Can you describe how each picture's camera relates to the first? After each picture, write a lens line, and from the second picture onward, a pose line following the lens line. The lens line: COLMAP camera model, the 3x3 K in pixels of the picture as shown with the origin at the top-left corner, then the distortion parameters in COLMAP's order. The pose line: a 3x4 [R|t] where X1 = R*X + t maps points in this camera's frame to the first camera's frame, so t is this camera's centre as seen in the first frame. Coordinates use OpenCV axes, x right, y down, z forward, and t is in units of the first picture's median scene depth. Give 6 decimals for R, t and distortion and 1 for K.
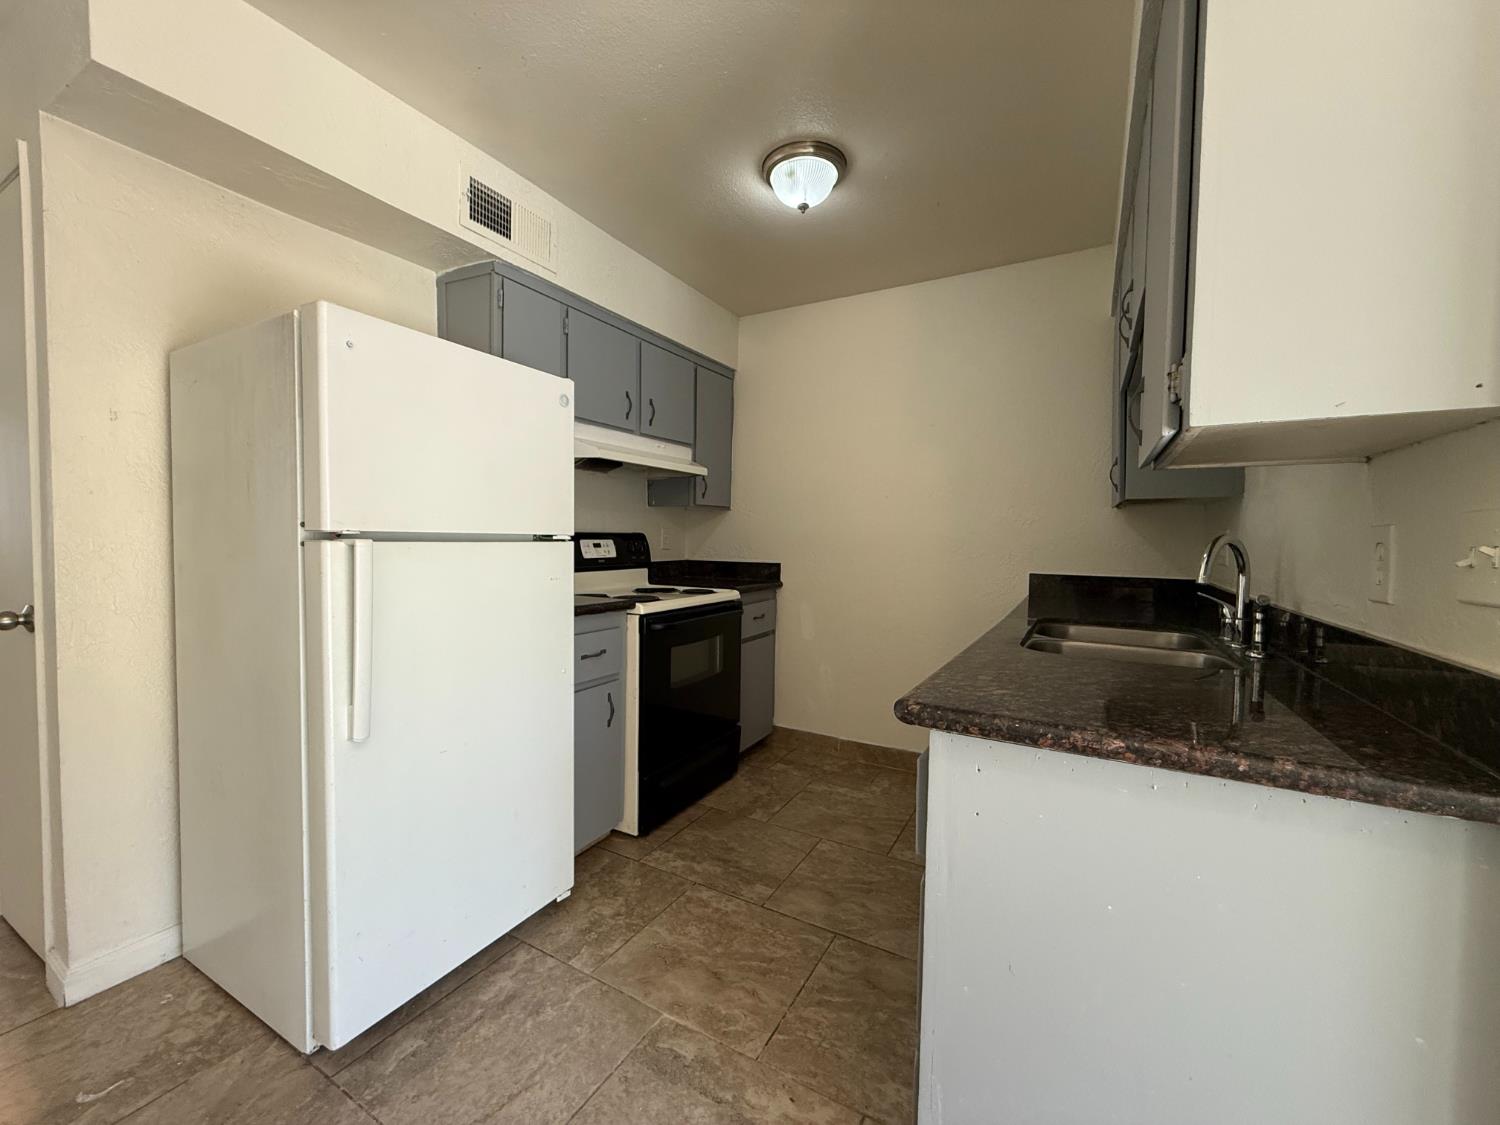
lens RADIAL K [[599.6, 0, 746.0], [0, 599.6, 563.8], [0, 0, 1]] dist [-0.001055, 0.000051]
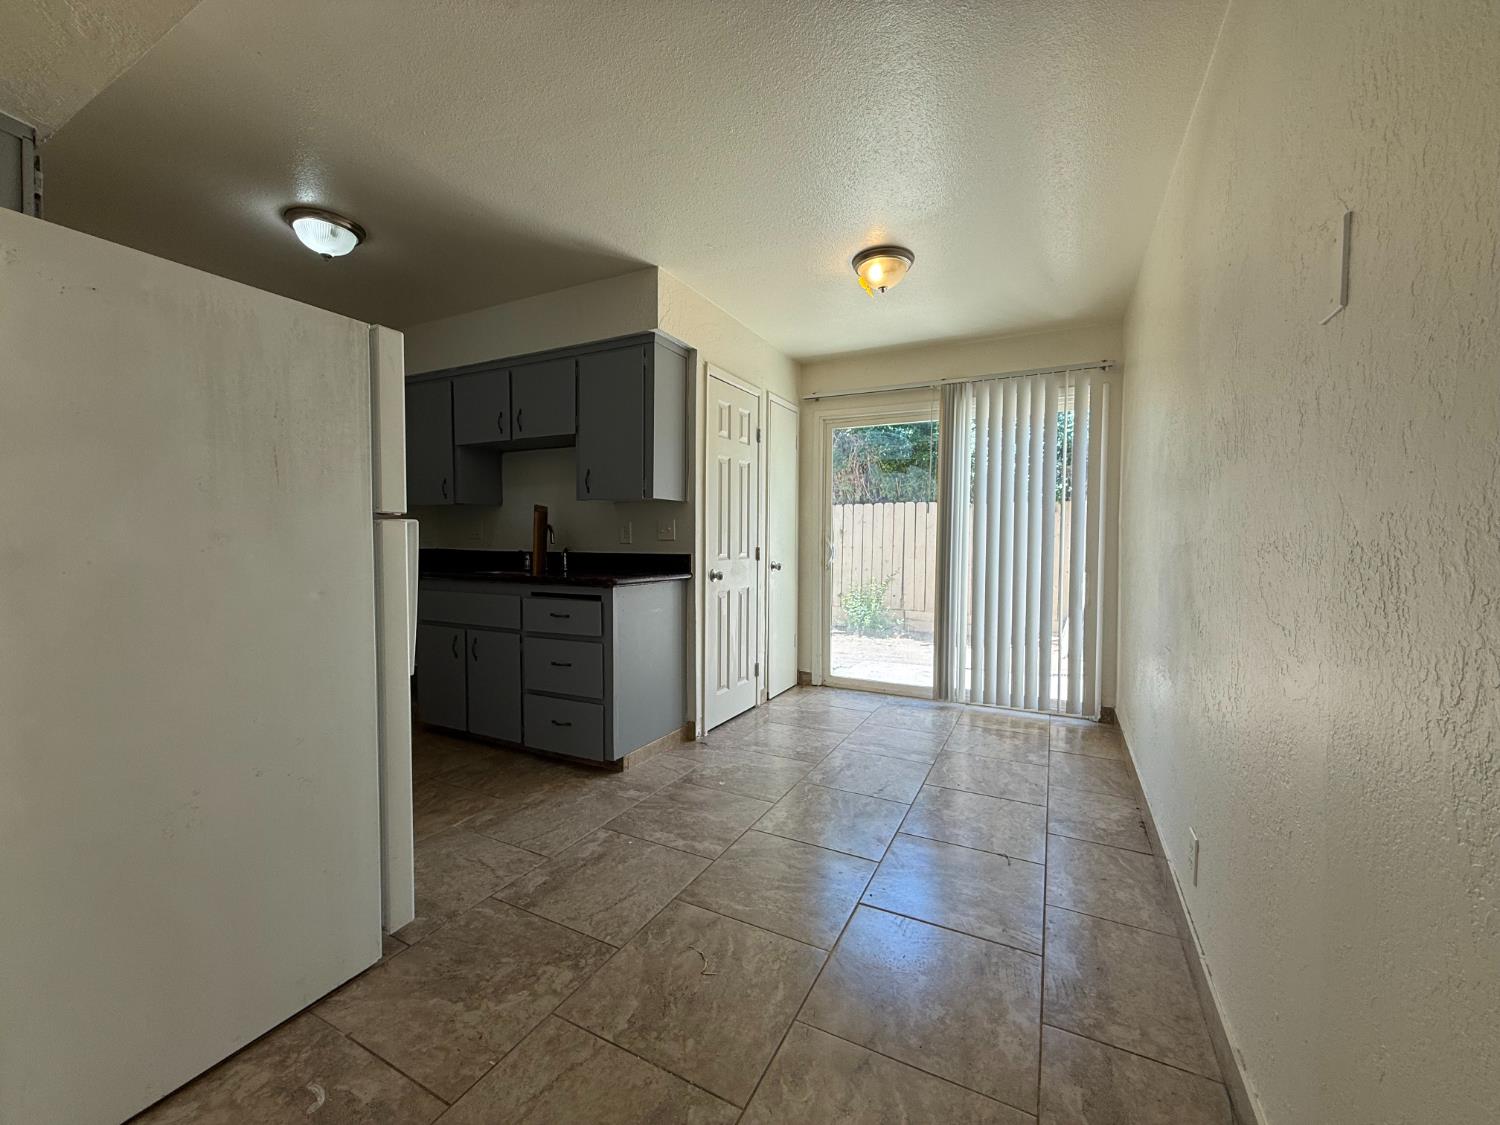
lens RADIAL K [[599.6, 0, 746.0], [0, 599.6, 563.8], [0, 0, 1]] dist [-0.001055, 0.000051]
pose [[-0.039657, -0.055037, 0.997696, -1.267614], [0.032113, 0.997896, 0.056325, 0.002803], [-0.998697, 0.034273, -0.037806, 0.203648]]
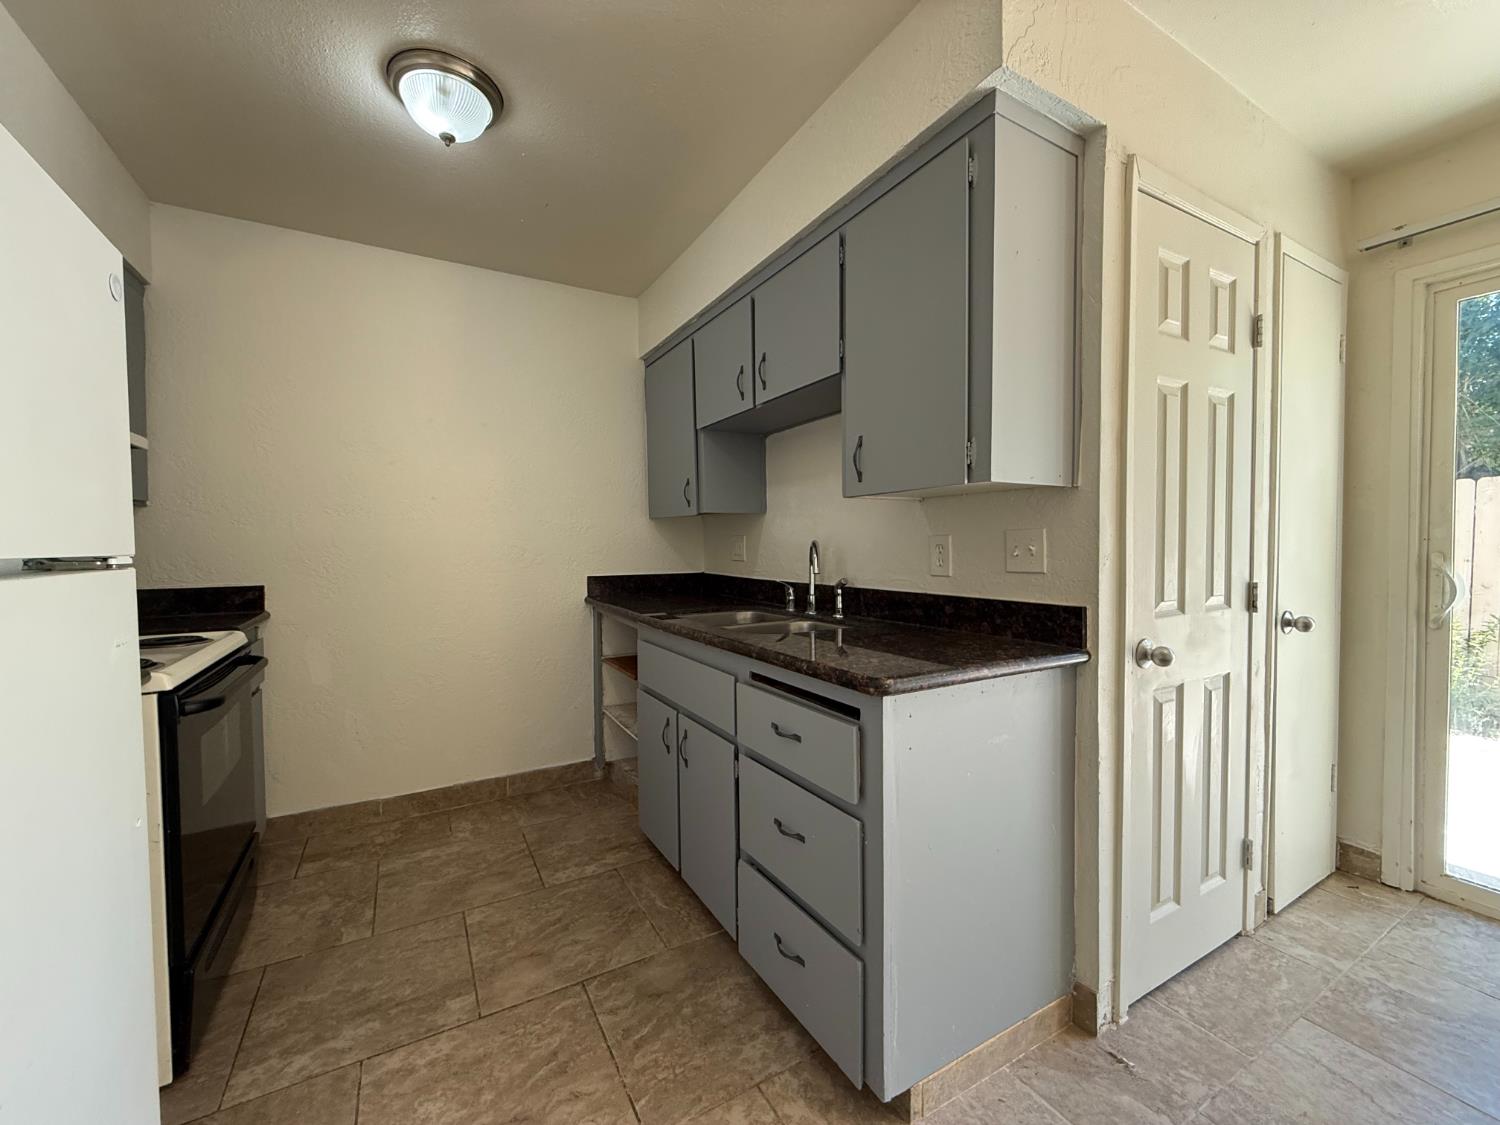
lens RADIAL K [[599.6, 0, 746.0], [0, 599.6, 563.8], [0, 0, 1]] dist [-0.001055, 0.000051]
pose [[0.514117, -0.046365, 0.856466, -0.429686], [0.050313, 0.998449, 0.023850, -0.024893], [-0.856243, 0.030829, 0.515653, 0.270056]]
